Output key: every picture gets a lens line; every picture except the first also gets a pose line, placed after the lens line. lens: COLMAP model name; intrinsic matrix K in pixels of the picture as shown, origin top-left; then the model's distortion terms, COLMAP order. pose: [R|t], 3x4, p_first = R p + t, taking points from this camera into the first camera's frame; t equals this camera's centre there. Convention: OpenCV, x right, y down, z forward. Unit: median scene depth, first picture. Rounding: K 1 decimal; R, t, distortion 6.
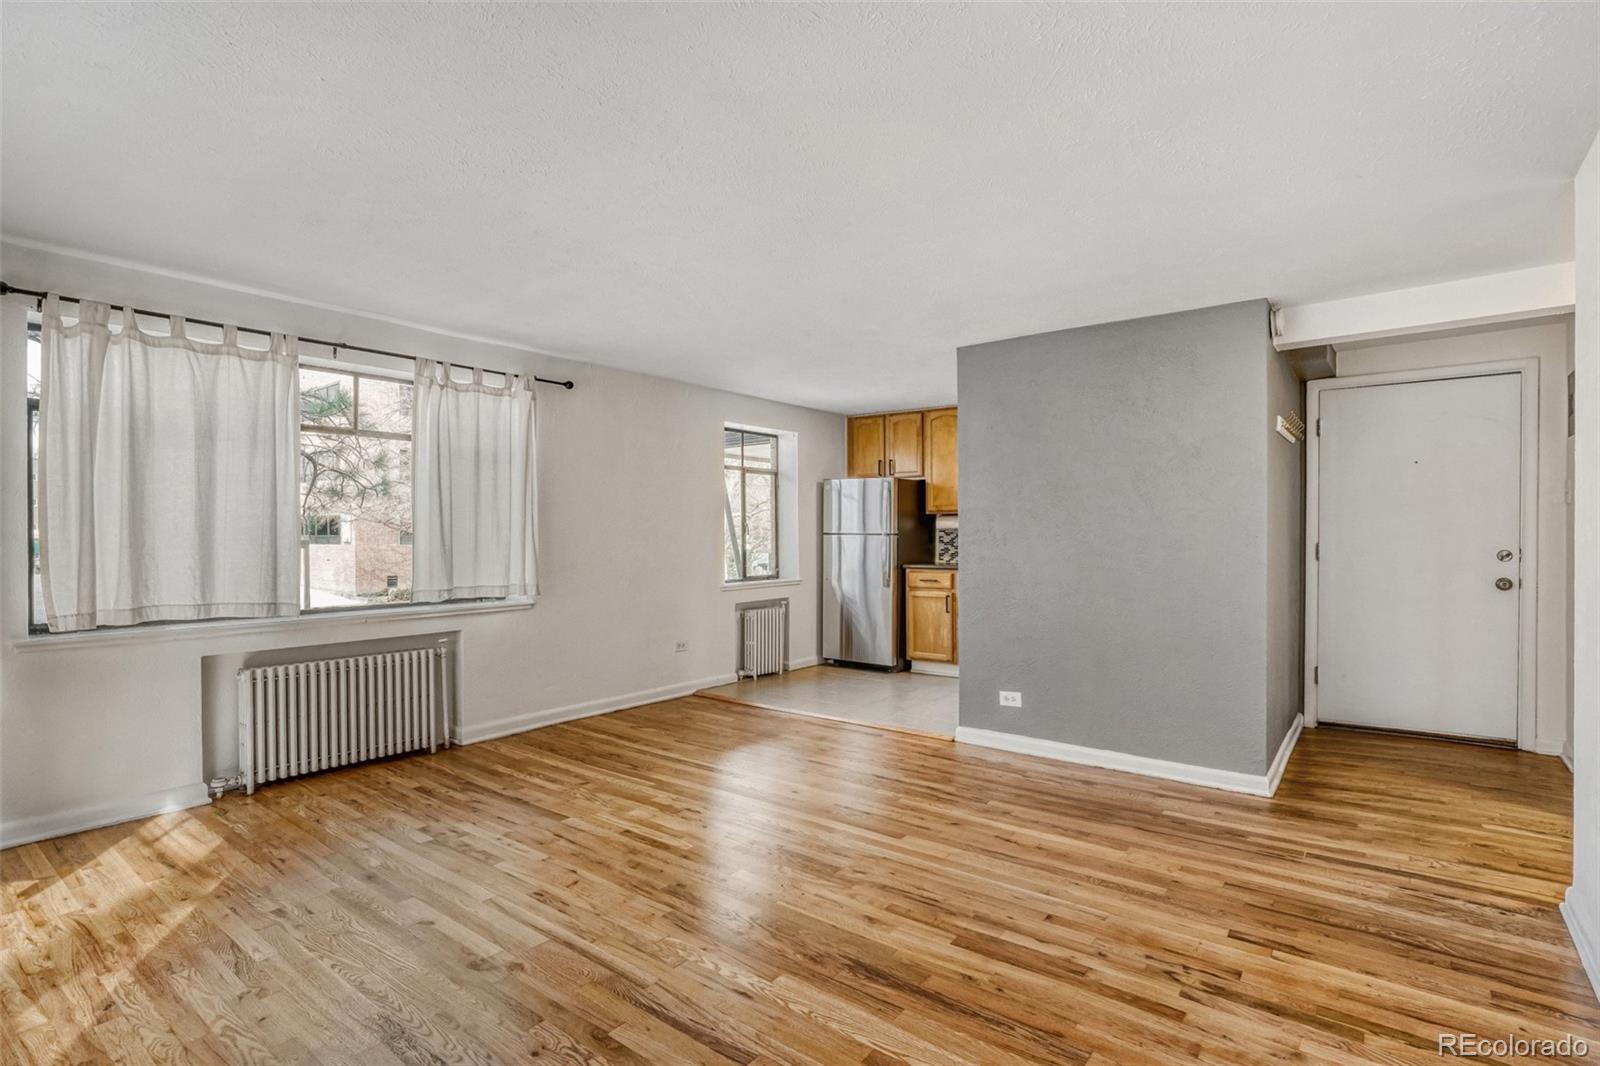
lens RADIAL K [[778.0, 0, 807.7], [0, 778.0, 538.5], [0, 0, 1]] dist [-0.023218, 0.007717]
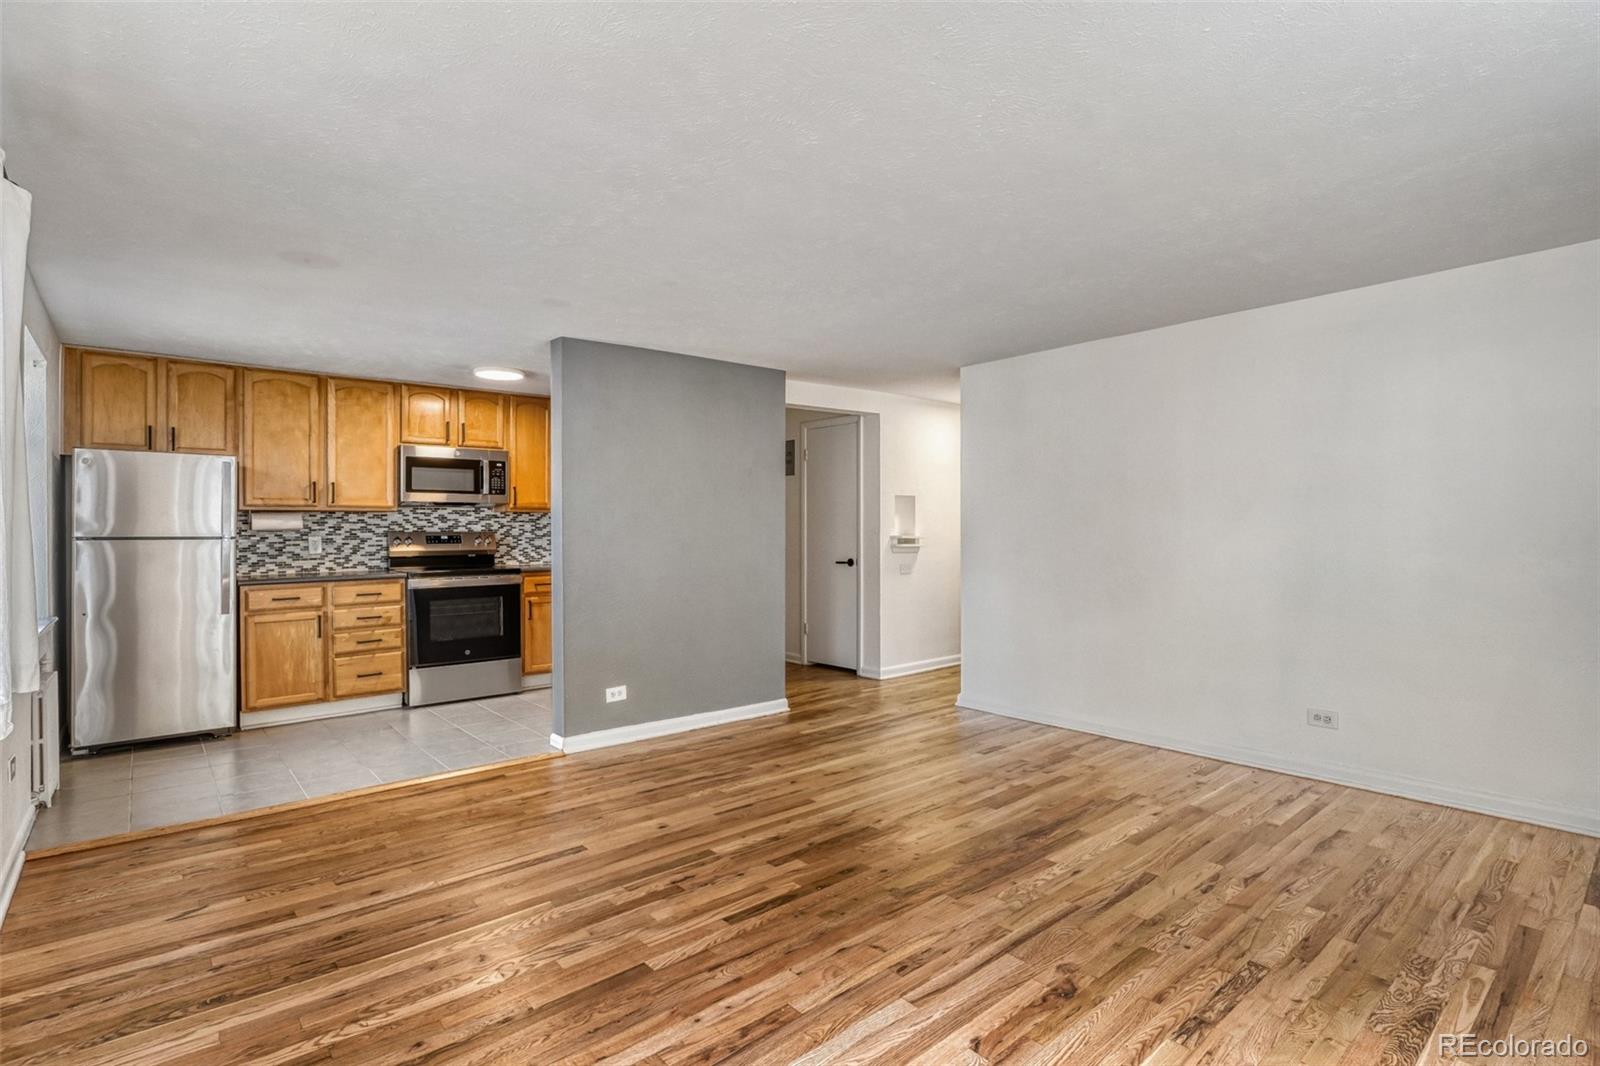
lens RADIAL K [[774.2, 0, 799.1], [0, 774.2, 531.8], [0, 0, 1]] dist [-0.019649, 0.008507]
pose [[0.211259, -0.001348, 0.977429, -0.839713], [0.014800, 0.999889, -0.001820, -0.002964], [-0.977318, 0.014850, 0.211256, 0.664770]]
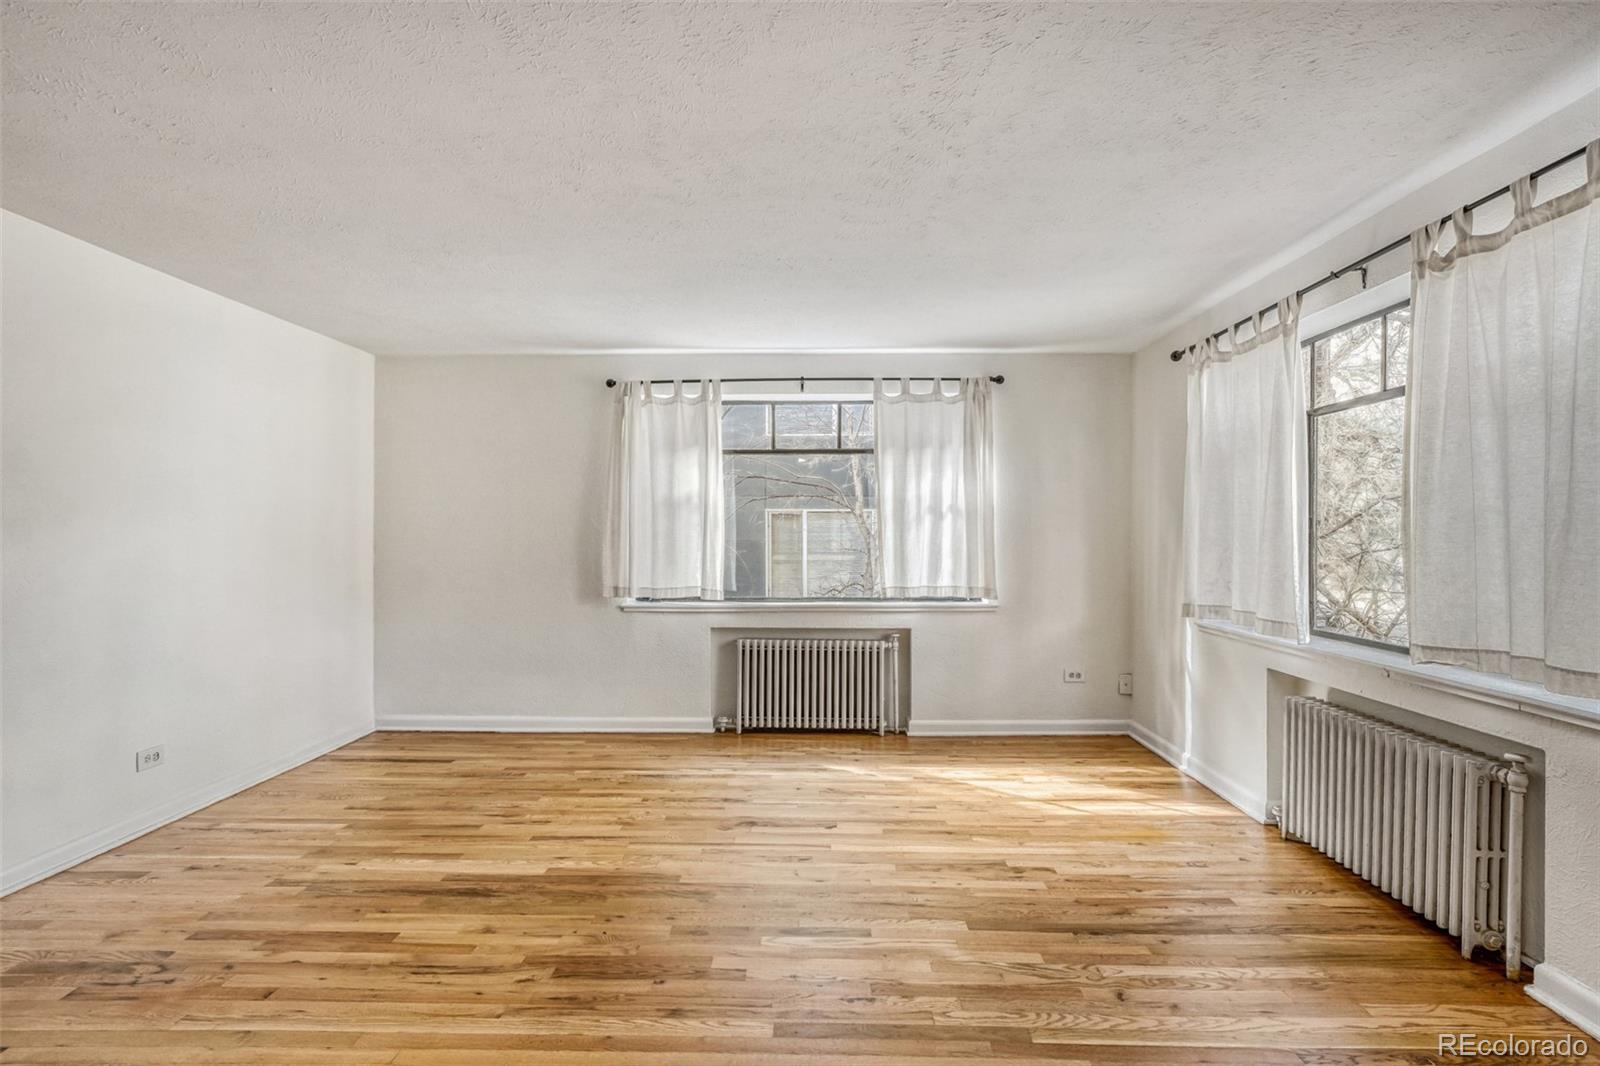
lens RADIAL K [[774.2, 0, 799.1], [0, 774.2, 531.8], [0, 0, 1]] dist [-0.019649, 0.008507]
pose [[-0.812095, -0.002128, -0.583521, 0.223513], [-0.005353, 0.999978, 0.003802, -0.013438], [0.583500, 0.006211, -0.812089, 1.362638]]
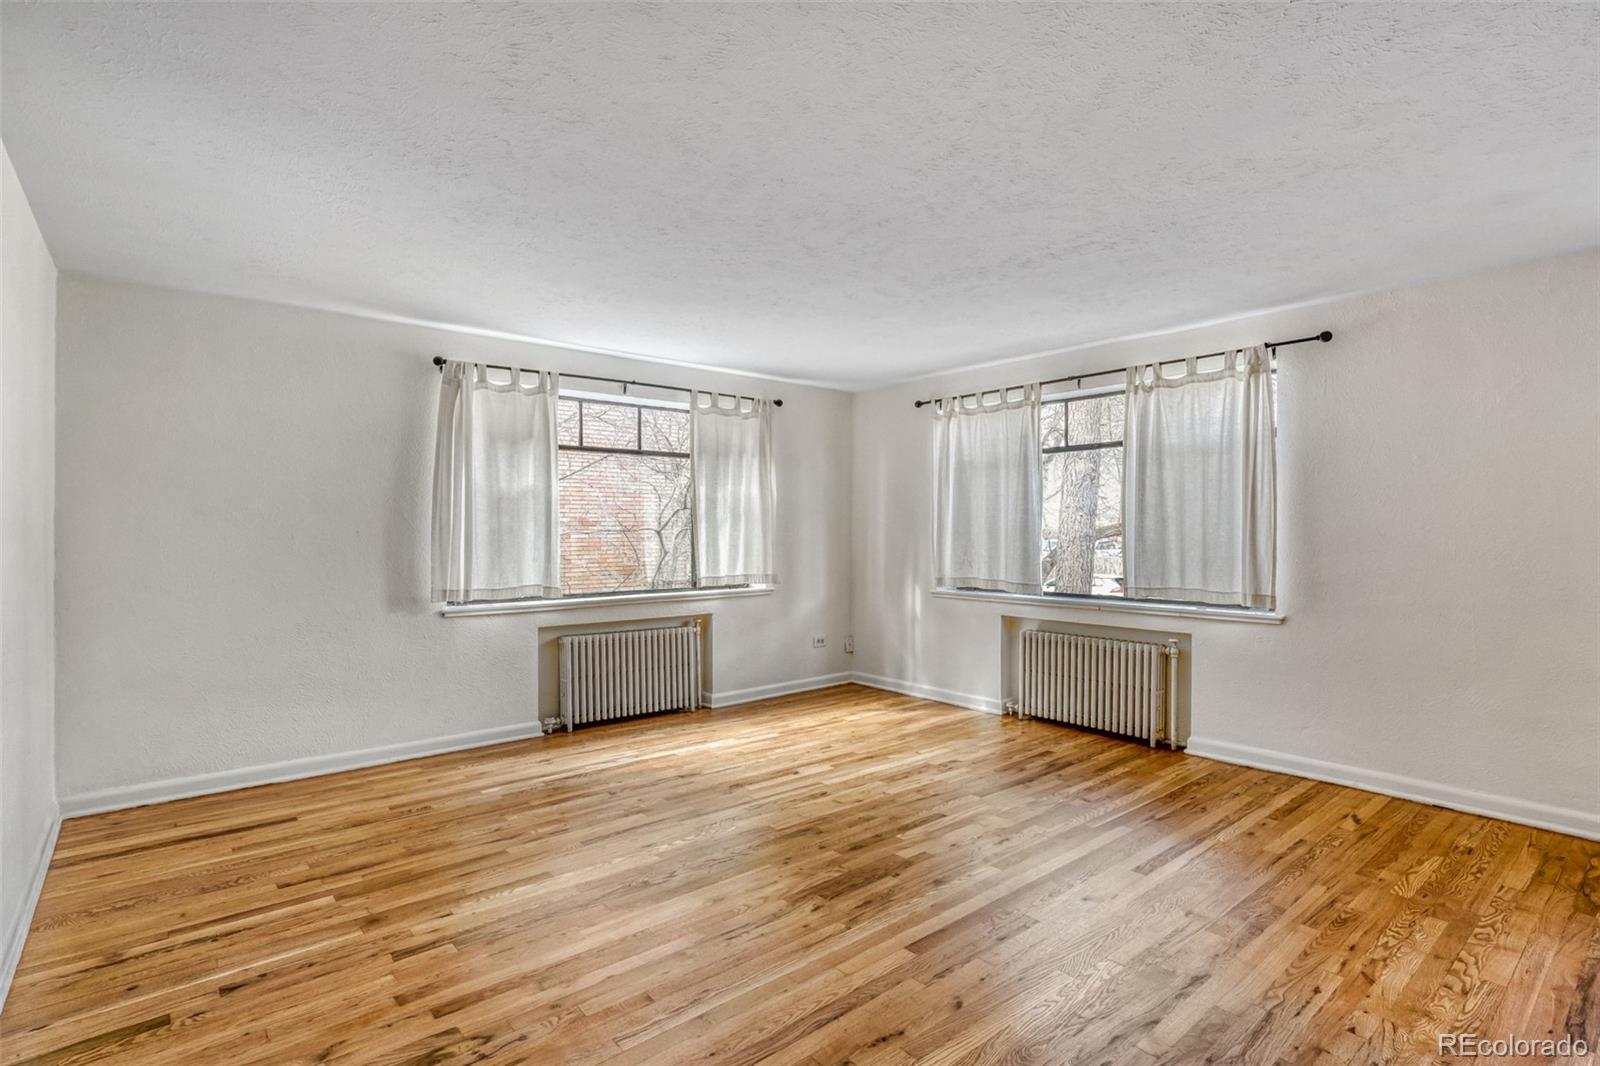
lens RADIAL K [[785.2, 0, 799.2], [0, 785.2, 528.1], [0, 0, 1]] dist [-0.025940, 0.009534]
pose [[-0.221001, -0.002132, -0.975271, 0.738442], [-0.006823, 0.999977, -0.000640, -0.010128], [0.975250, 0.006513, -0.221010, 0.906198]]
